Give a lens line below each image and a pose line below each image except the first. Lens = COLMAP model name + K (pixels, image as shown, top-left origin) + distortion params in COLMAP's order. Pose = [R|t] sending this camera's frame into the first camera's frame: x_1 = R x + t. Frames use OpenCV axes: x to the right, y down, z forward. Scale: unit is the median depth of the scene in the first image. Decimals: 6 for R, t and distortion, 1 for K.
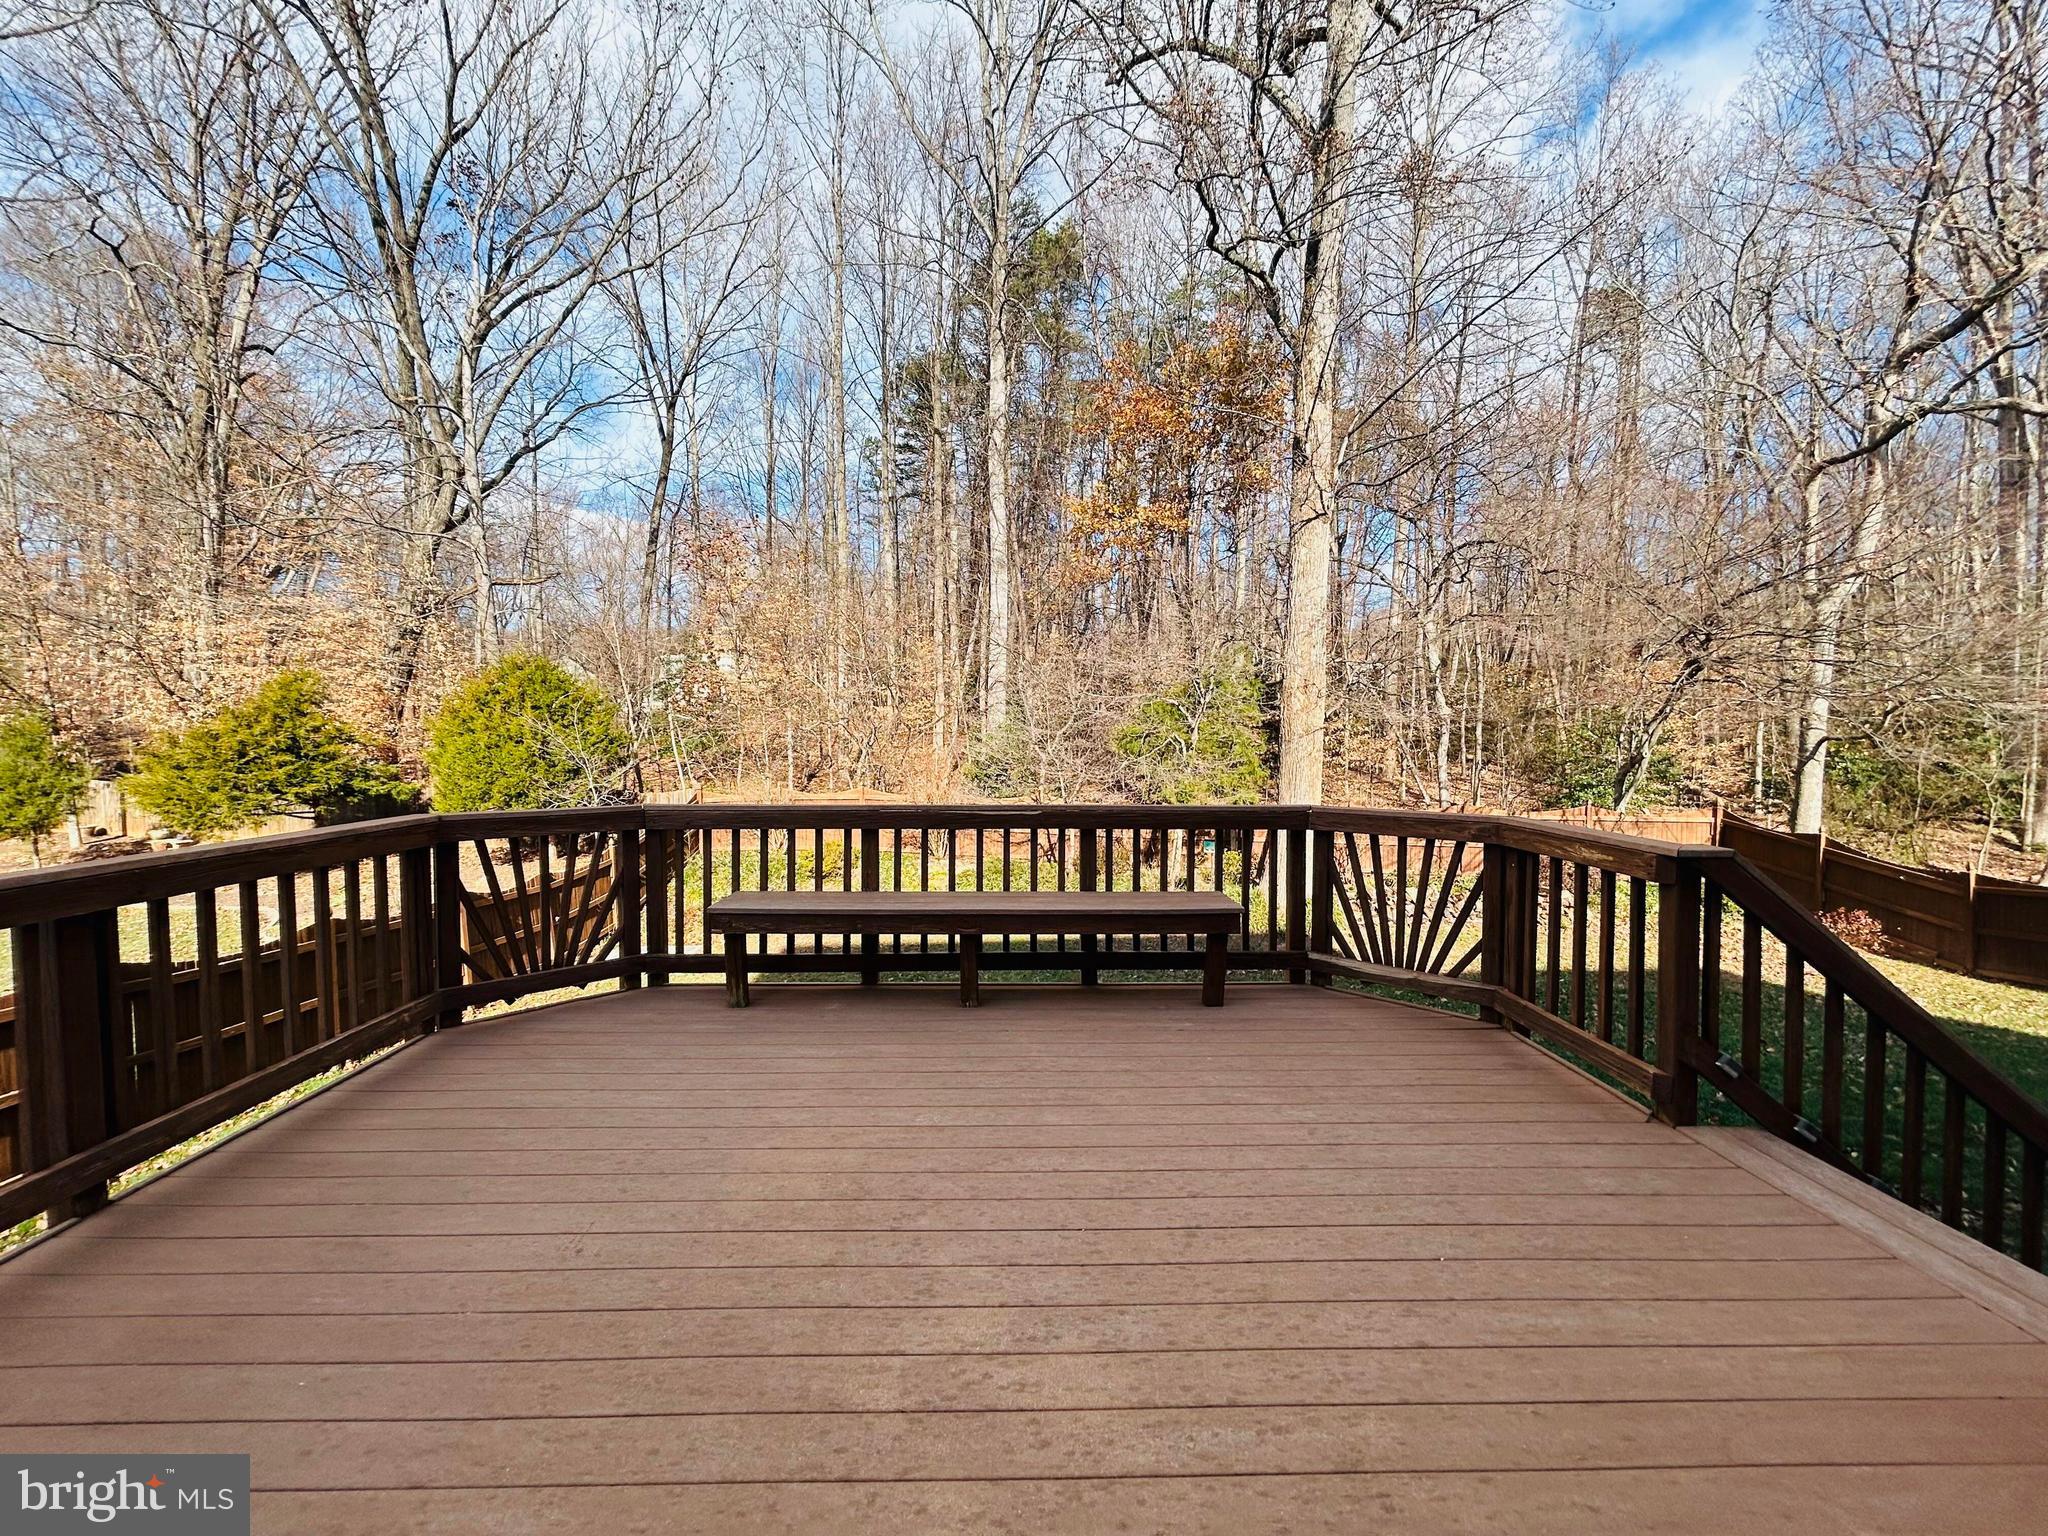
lens RADIAL K [[826.5, 0, 1024.0], [0, 826.5, 768.0], [0, 0, 1]] dist [-0.000078, -0.000051]
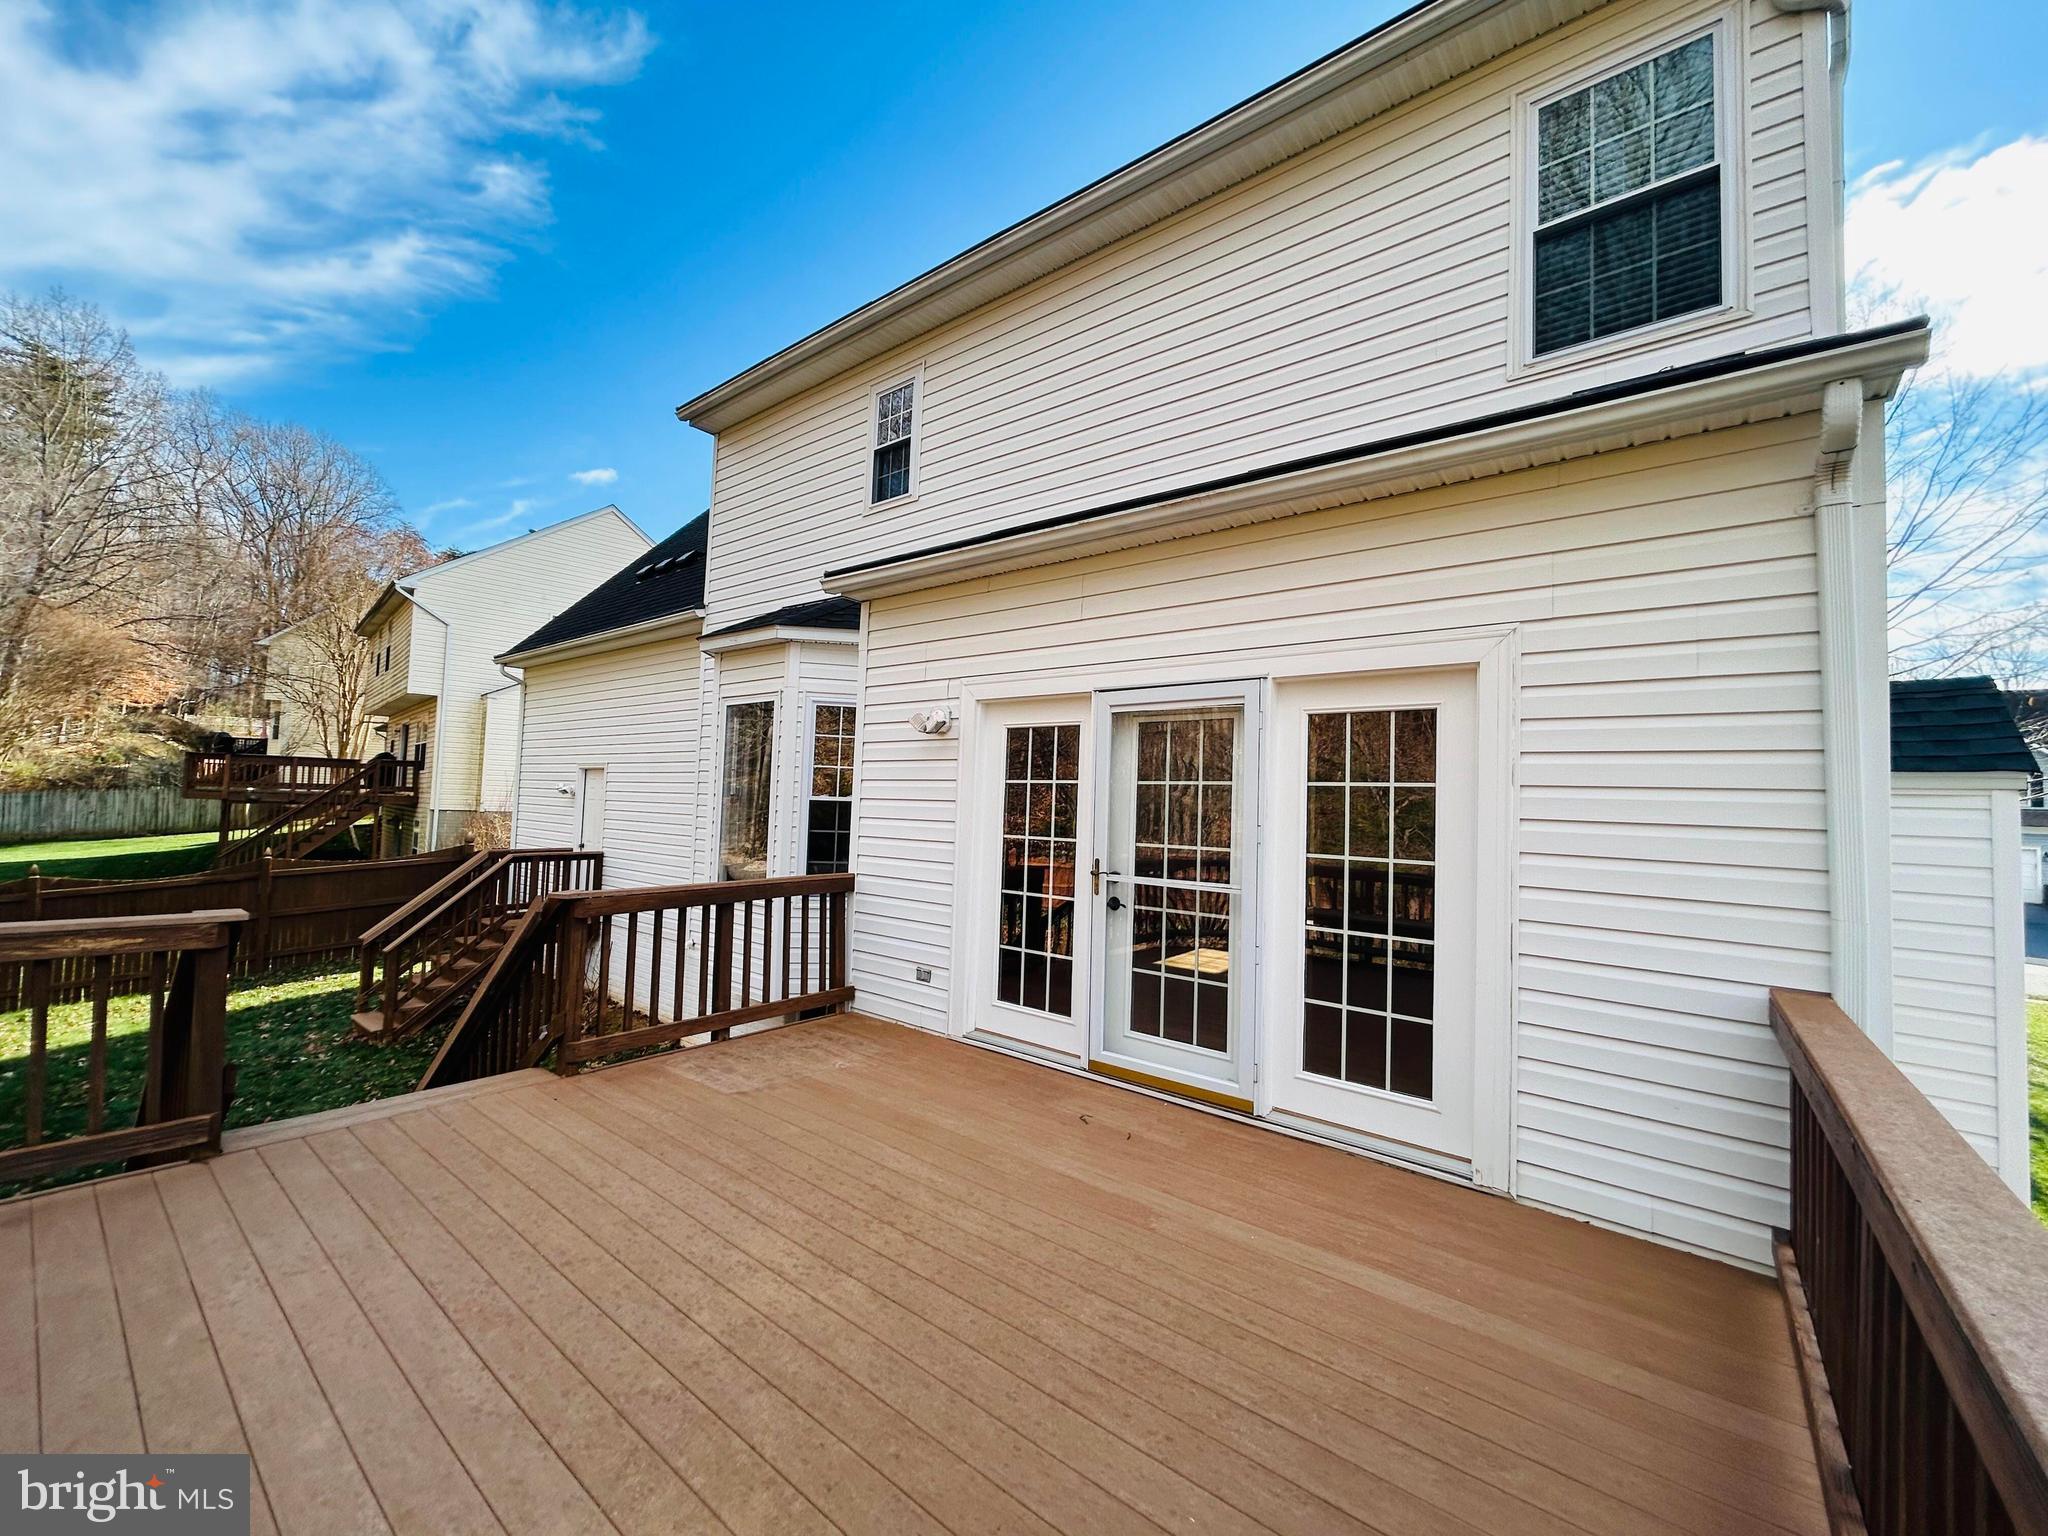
lens RADIAL K [[826.5, 0, 1024.0], [0, 826.5, 768.0], [0, 0, 1]] dist [-0.000078, -0.000051]
pose [[-0.761244, -0.001097, 0.648465, -0.900391], [-0.007101, 0.999953, -0.006644, -0.119809], [-0.648427, -0.009662, -0.761216, 1.256332]]
